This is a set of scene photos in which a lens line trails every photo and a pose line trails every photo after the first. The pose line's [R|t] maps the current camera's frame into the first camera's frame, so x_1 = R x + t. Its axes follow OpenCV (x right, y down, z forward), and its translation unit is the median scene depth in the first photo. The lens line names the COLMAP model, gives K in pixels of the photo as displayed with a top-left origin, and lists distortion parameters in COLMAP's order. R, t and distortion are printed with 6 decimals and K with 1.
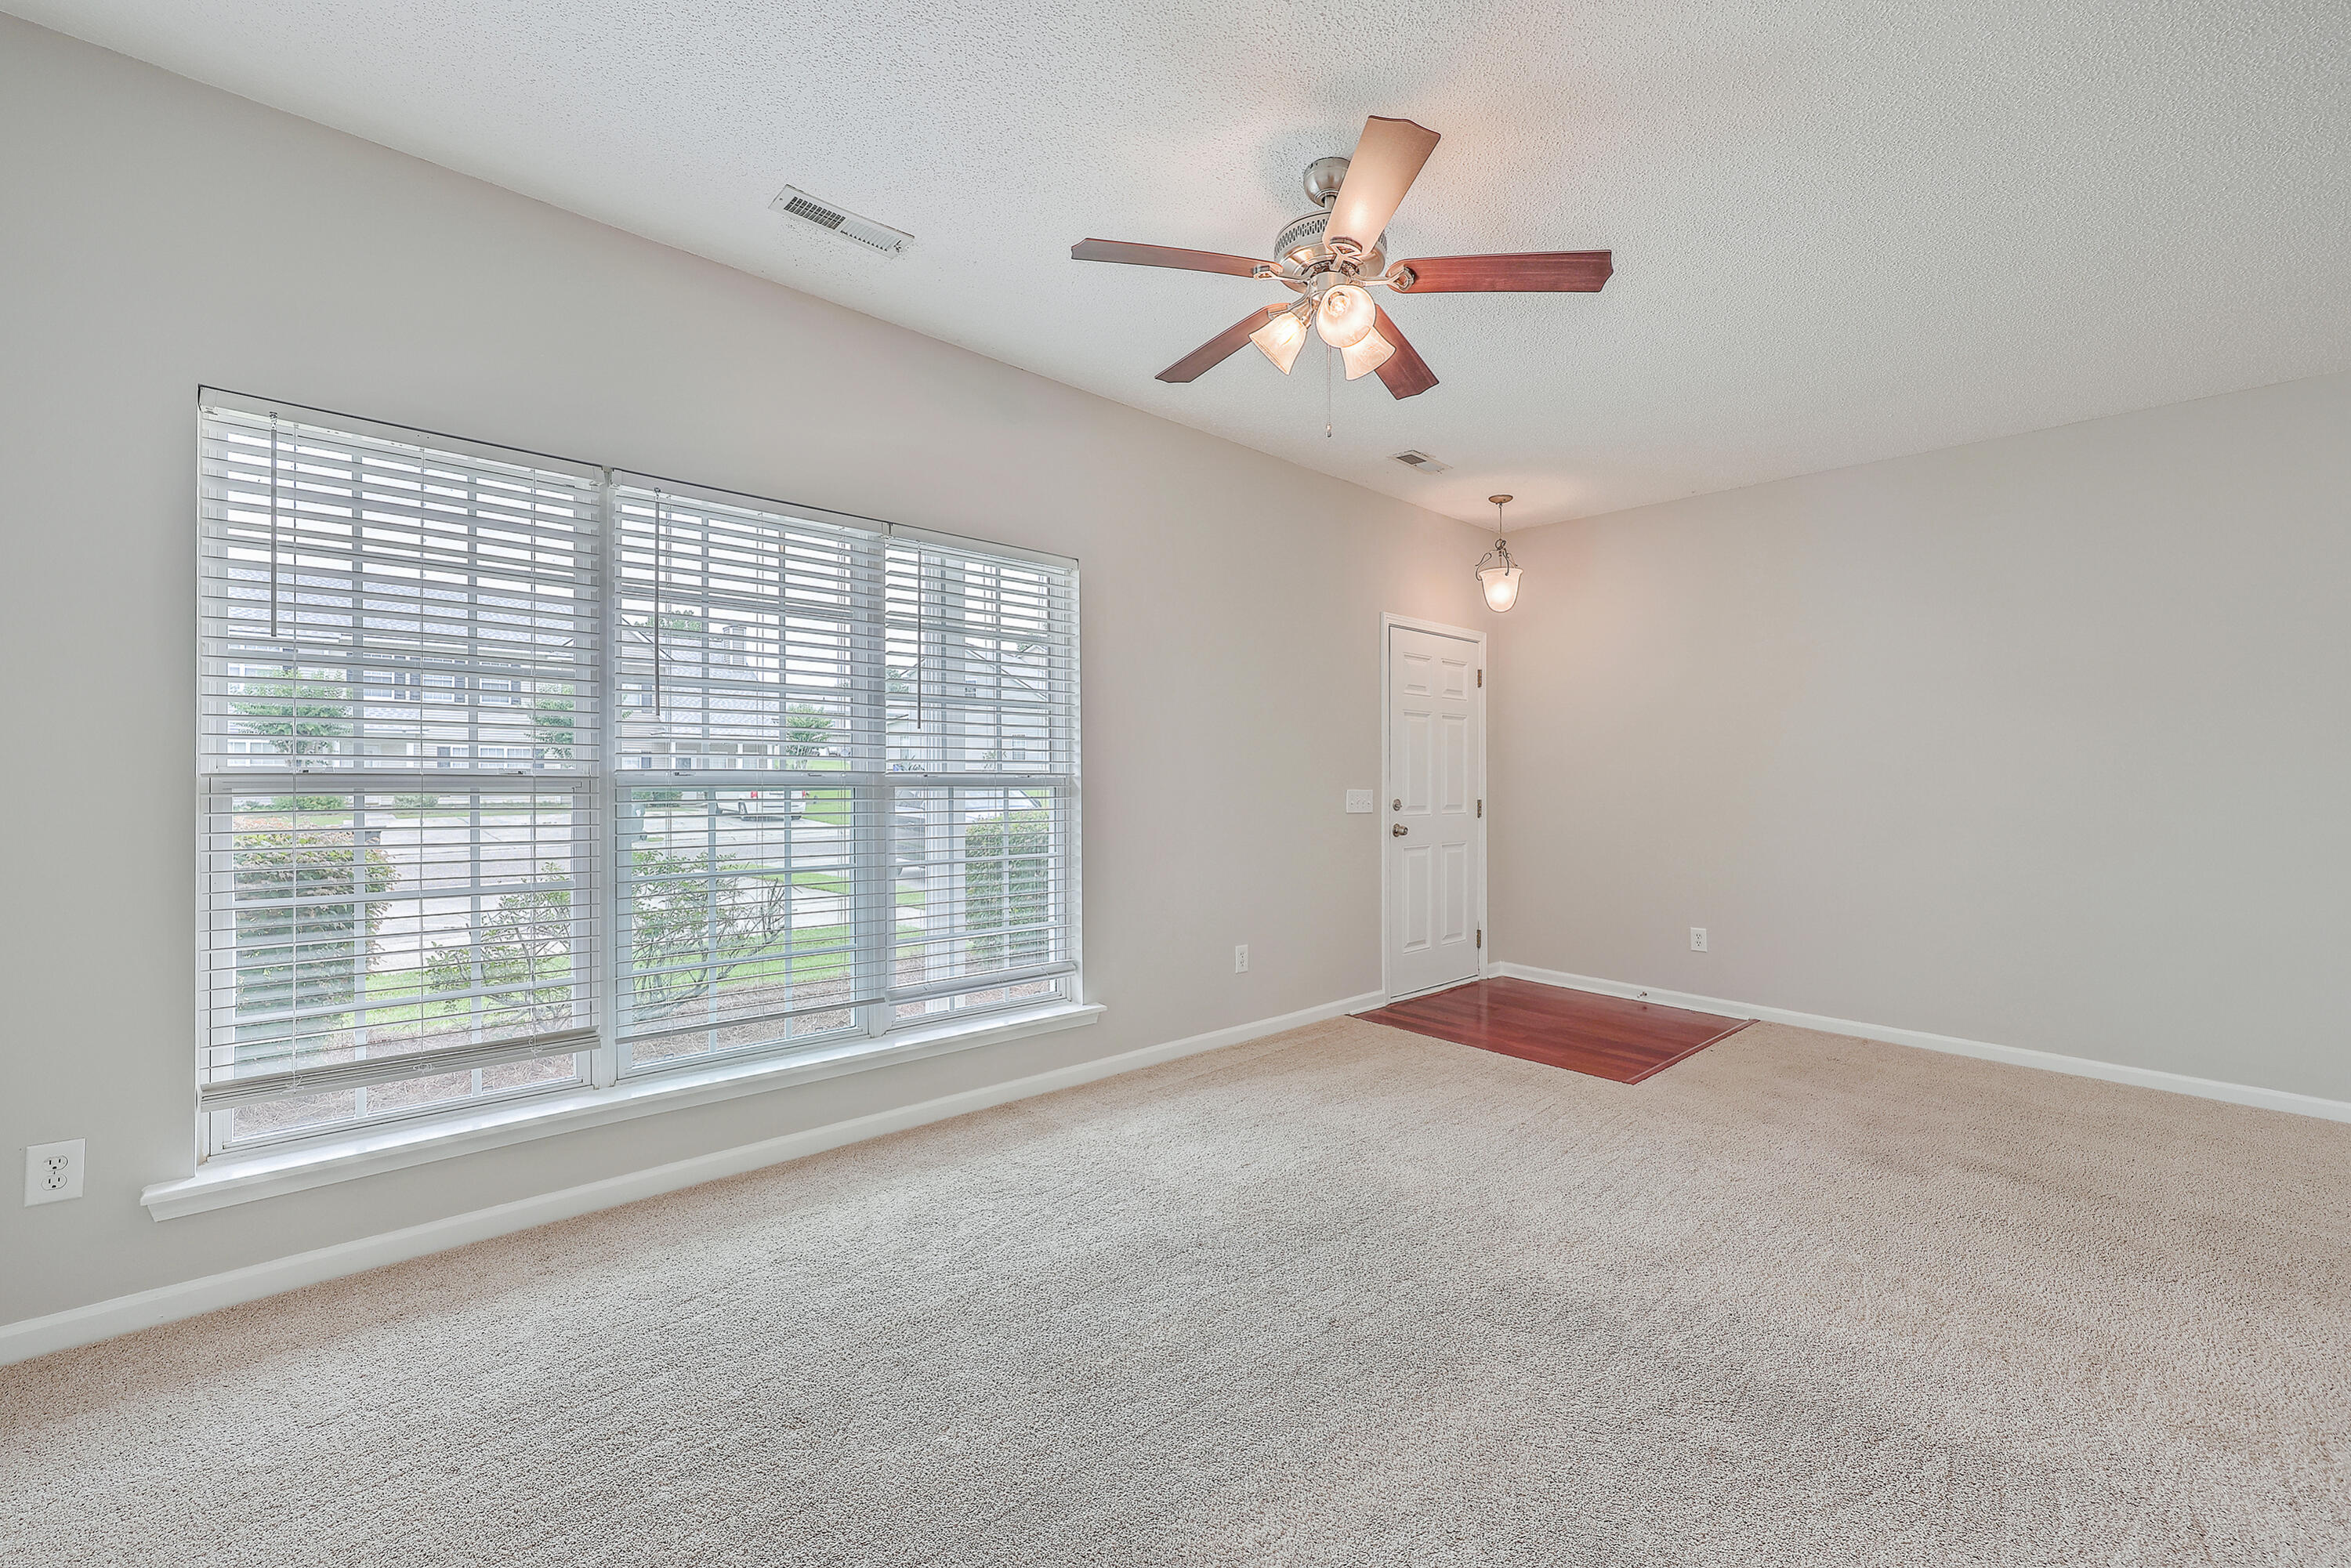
lens RADIAL K [[952.3, 0, 1168.0], [0, 952.3, 777.1], [0, 0, 1]] dist [0.001049, 0.000708]
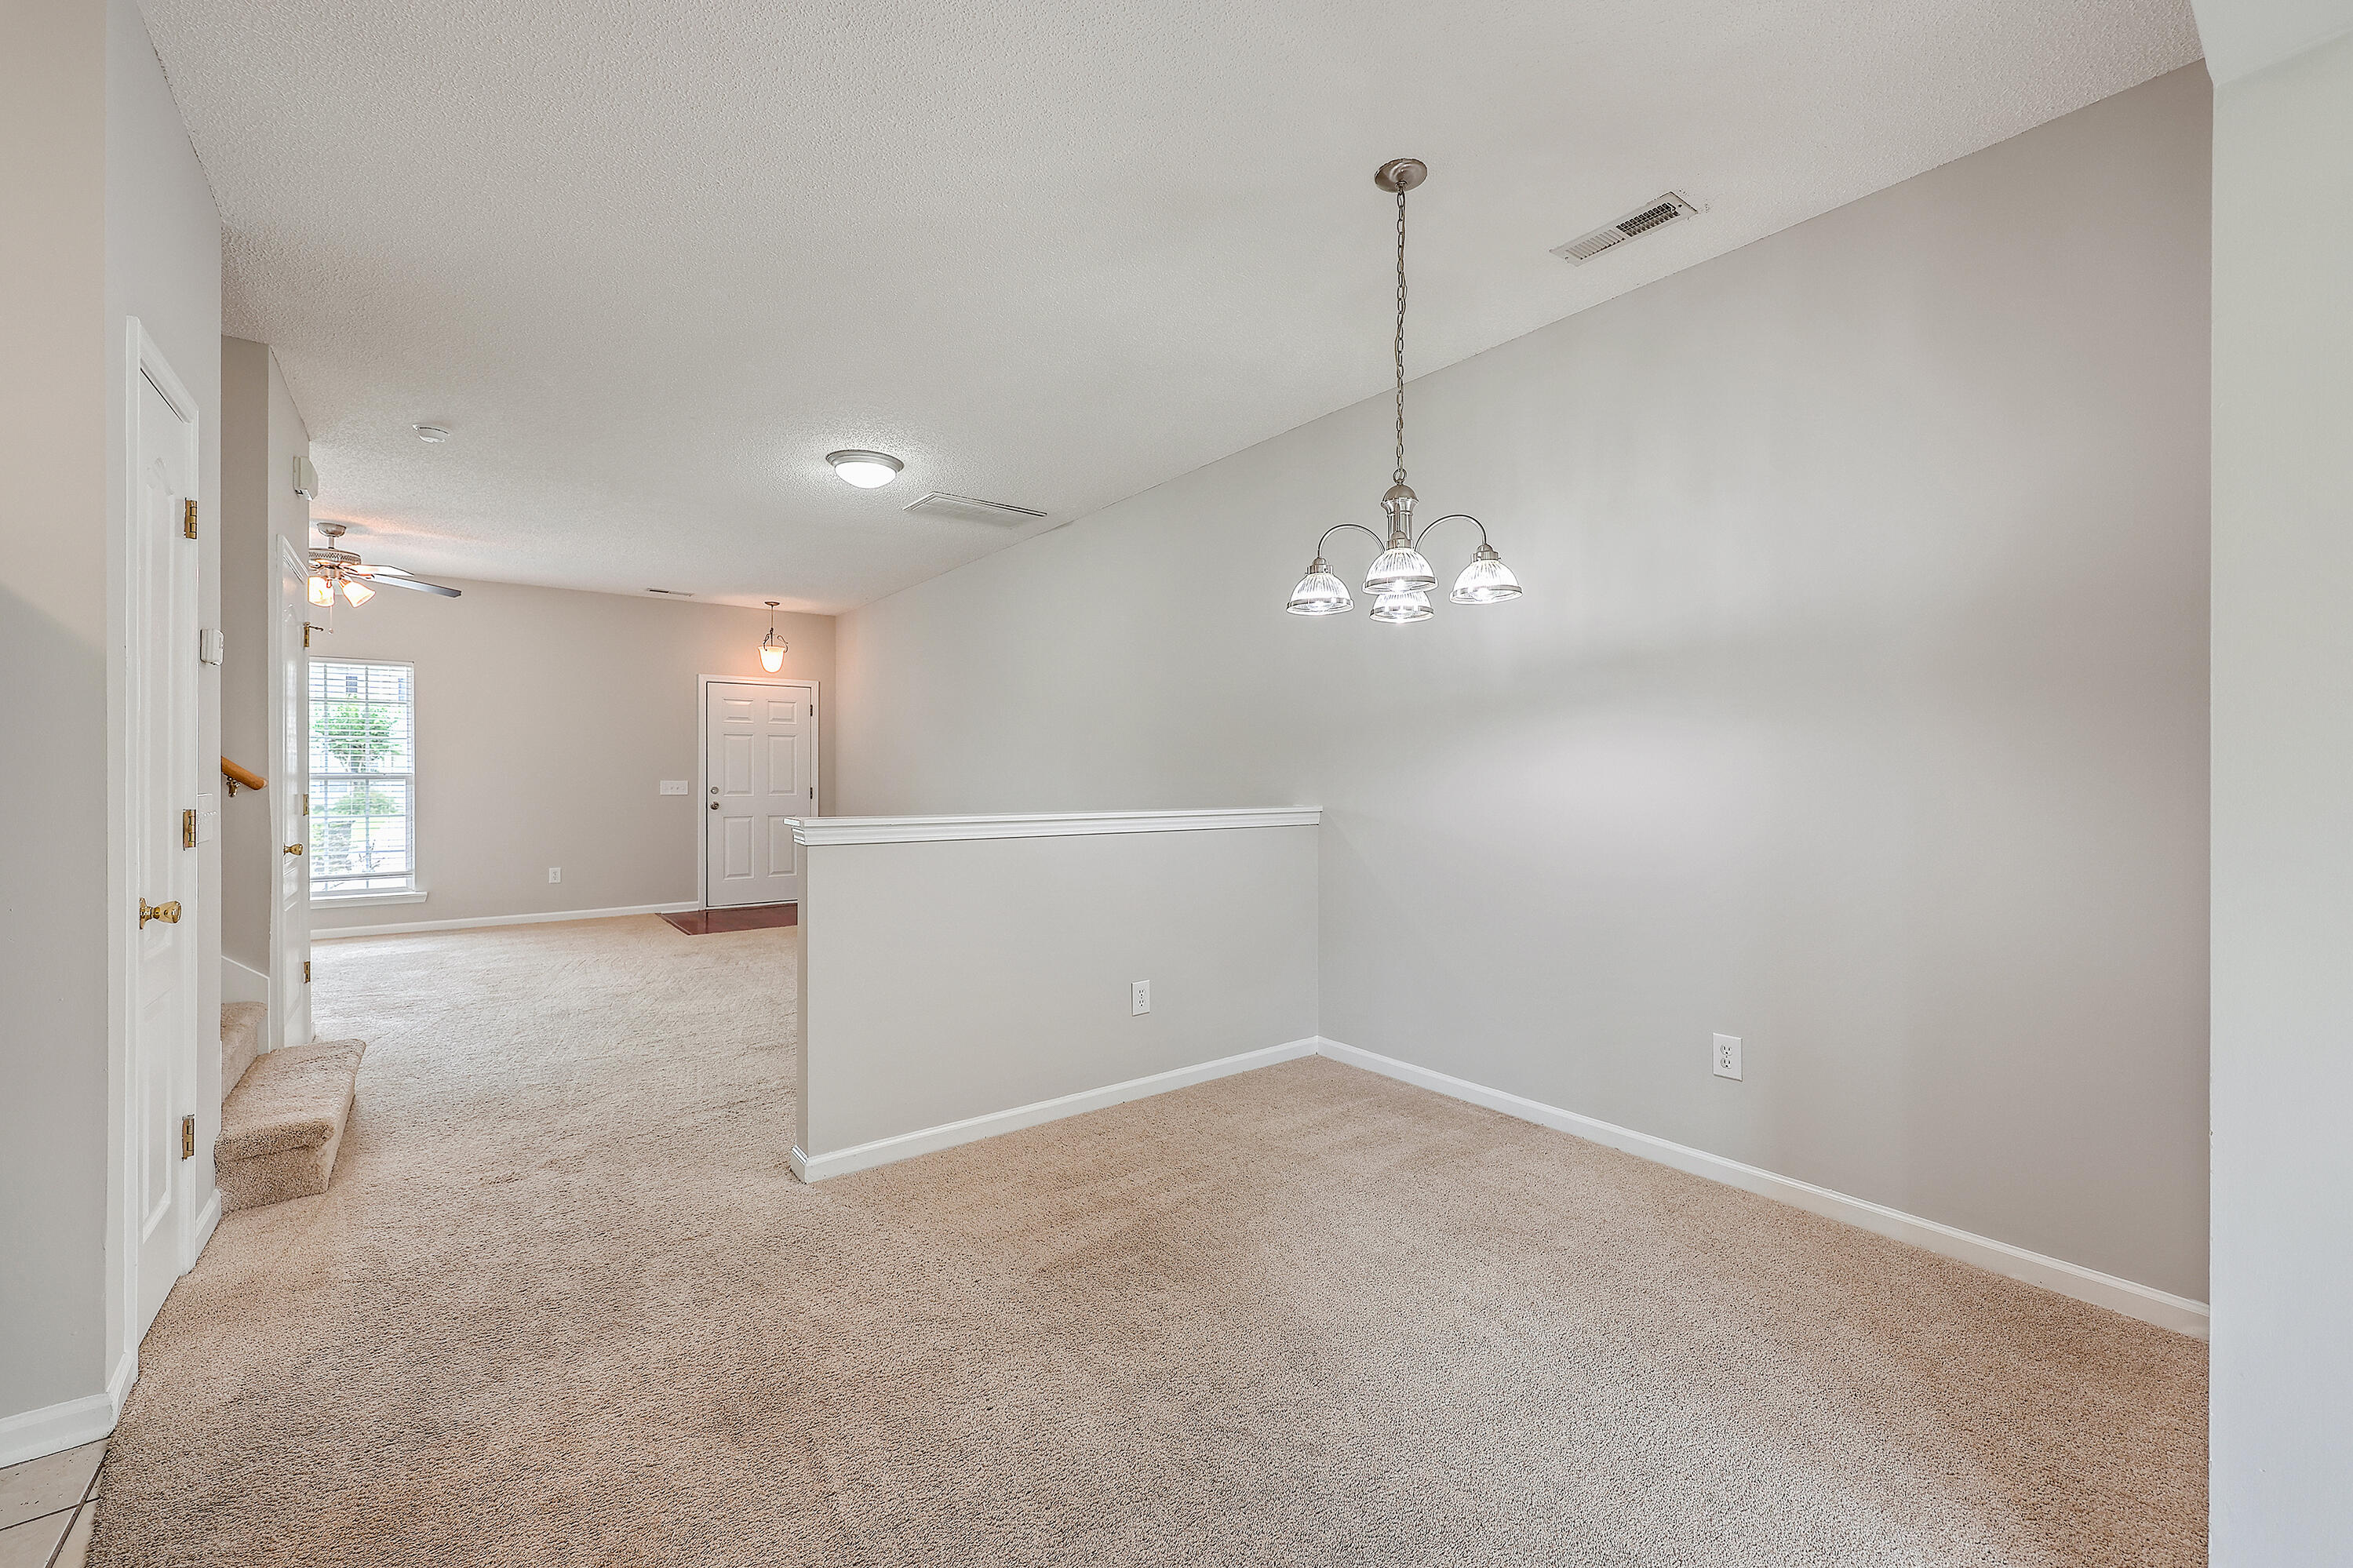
lens RADIAL K [[953.0, 0, 1177.8], [0, 953.0, 786.9], [0, 0, 1]] dist [0.001049, 0.000708]
pose [[0.996704, -0.007150, -0.080808, 1.506773], [0.007730, 0.999947, 0.006866, 0.023241], [0.080755, -0.007468, 0.996706, -0.745963]]
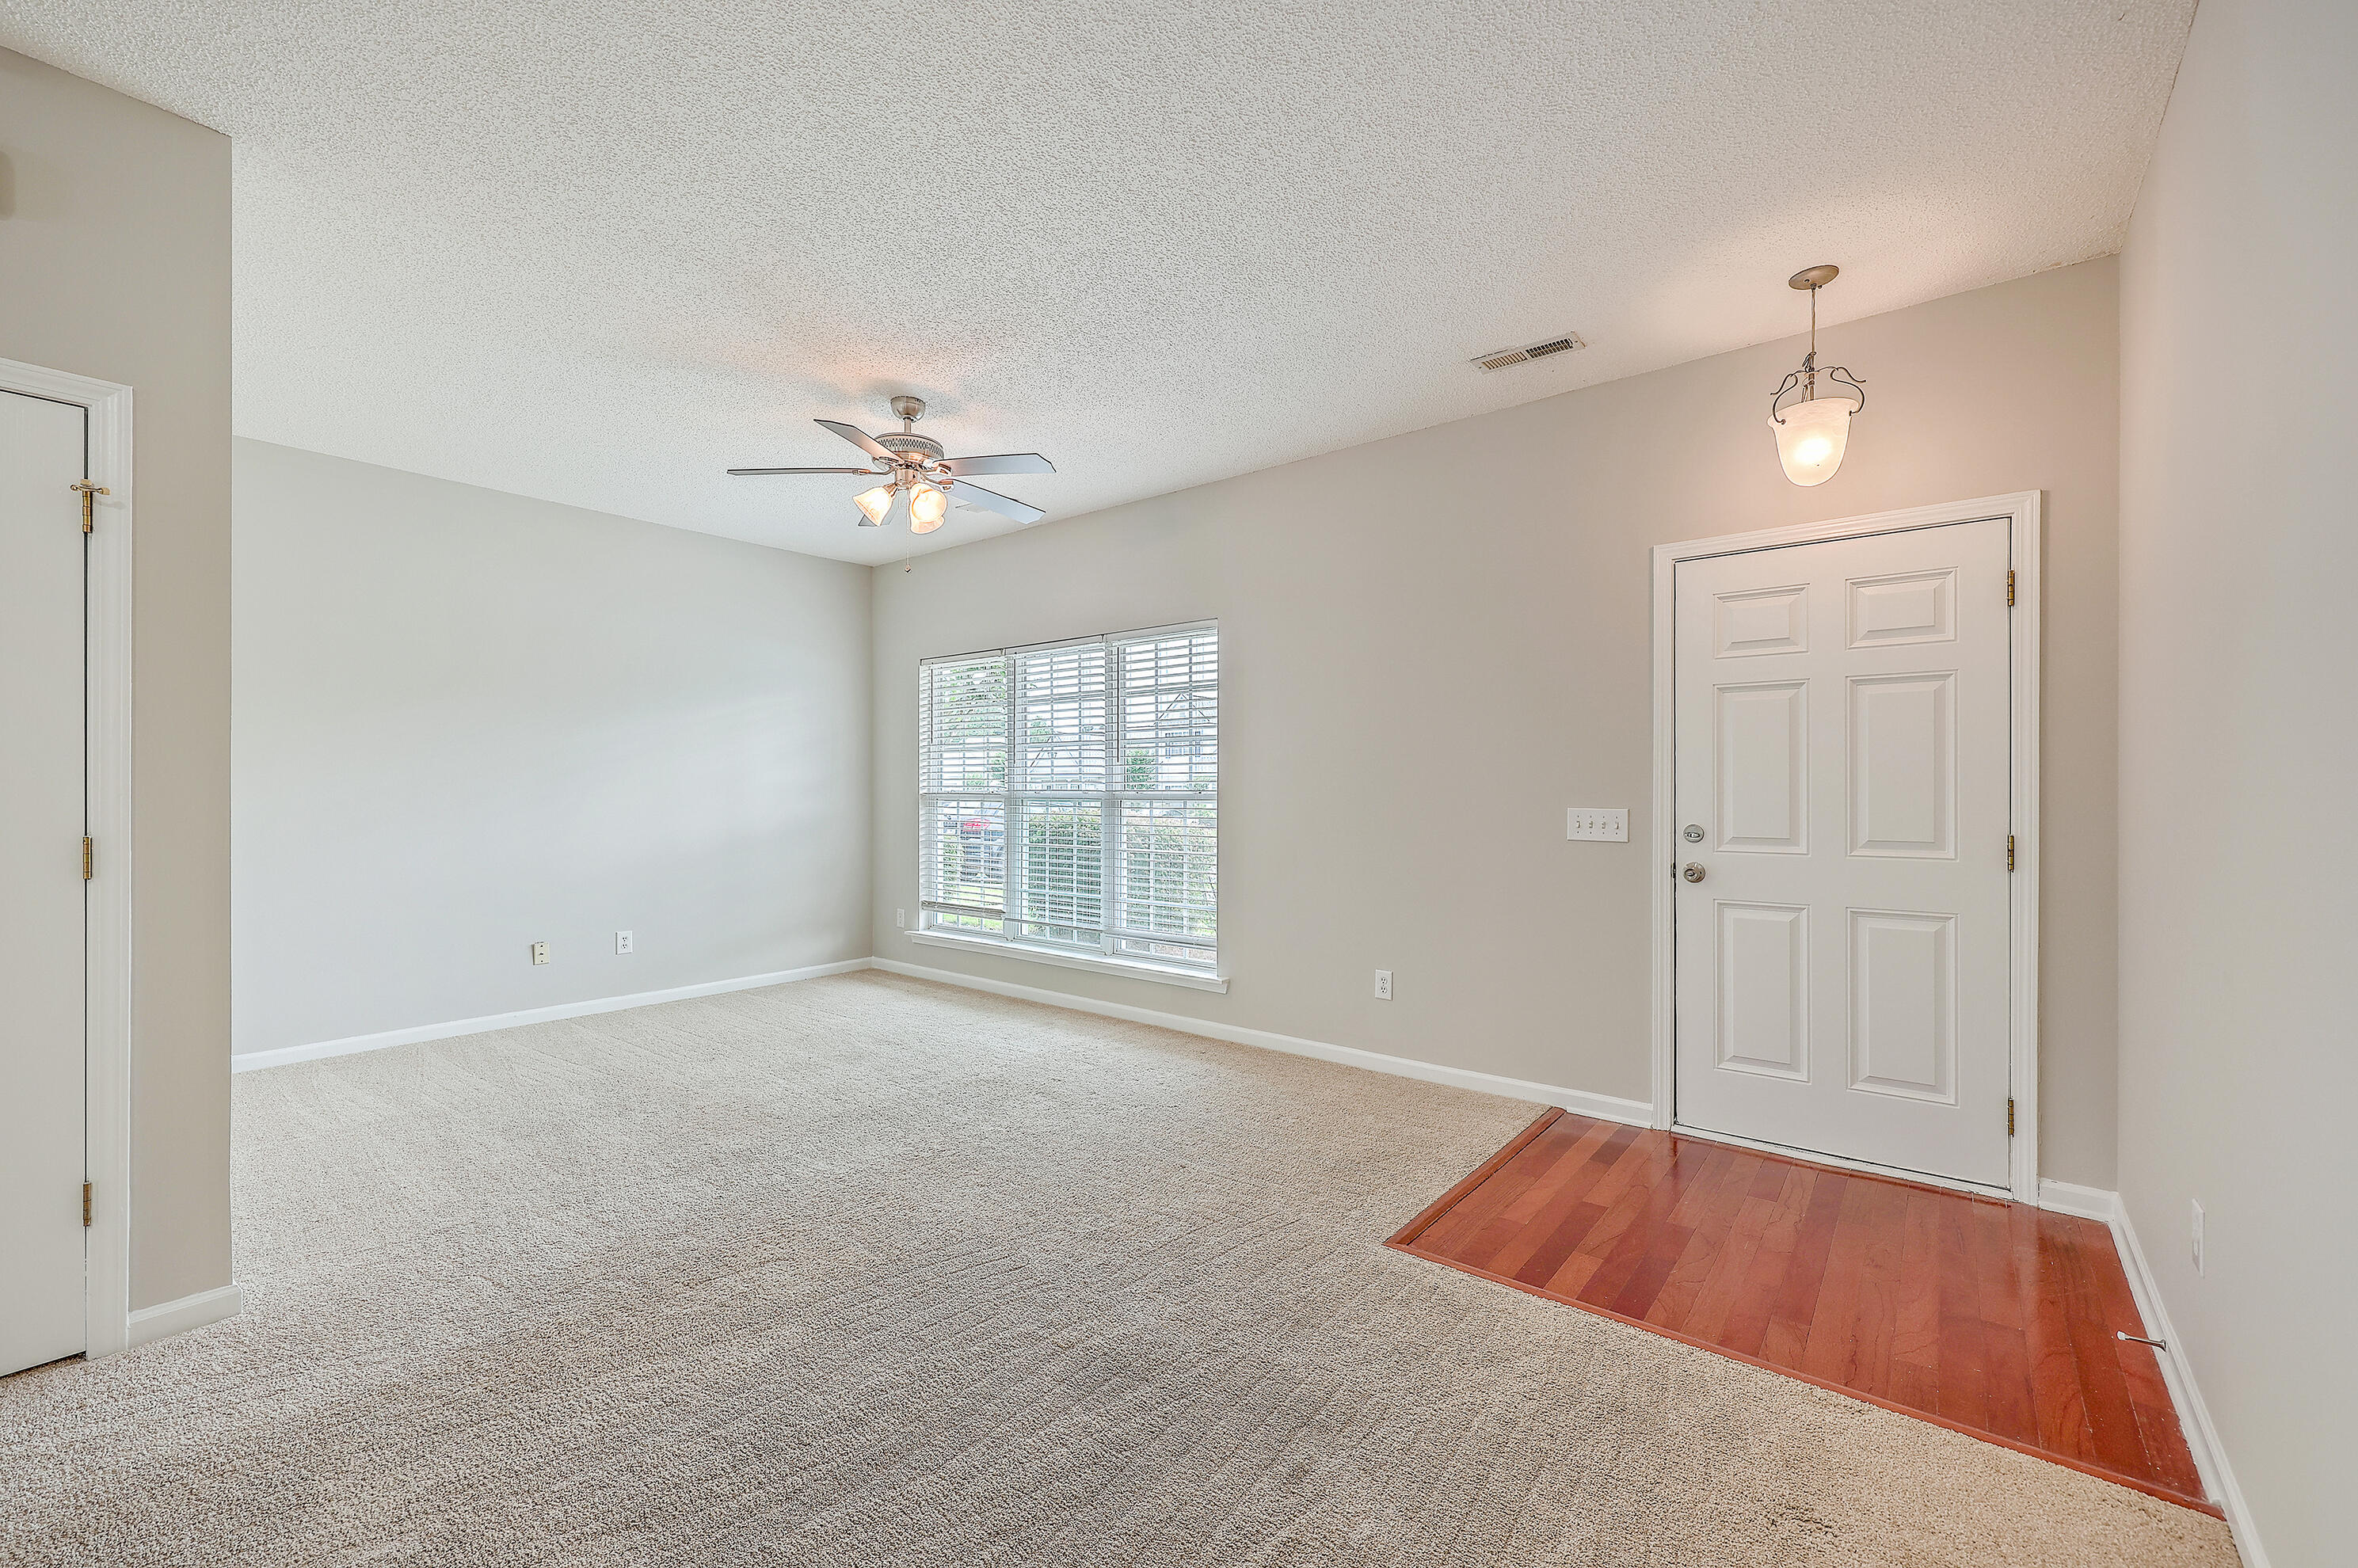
lens RADIAL K [[955.0, 0, 1168.8], [0, 955.0, 785.4], [0, 0, 1]] dist [0.001049, 0.000708]
pose [[0.151169, -0.013397, -0.988417, 1.065207], [-0.000260, 0.999908, -0.013593, 0.006727], [0.988508, 0.002312, 0.151151, 0.703720]]
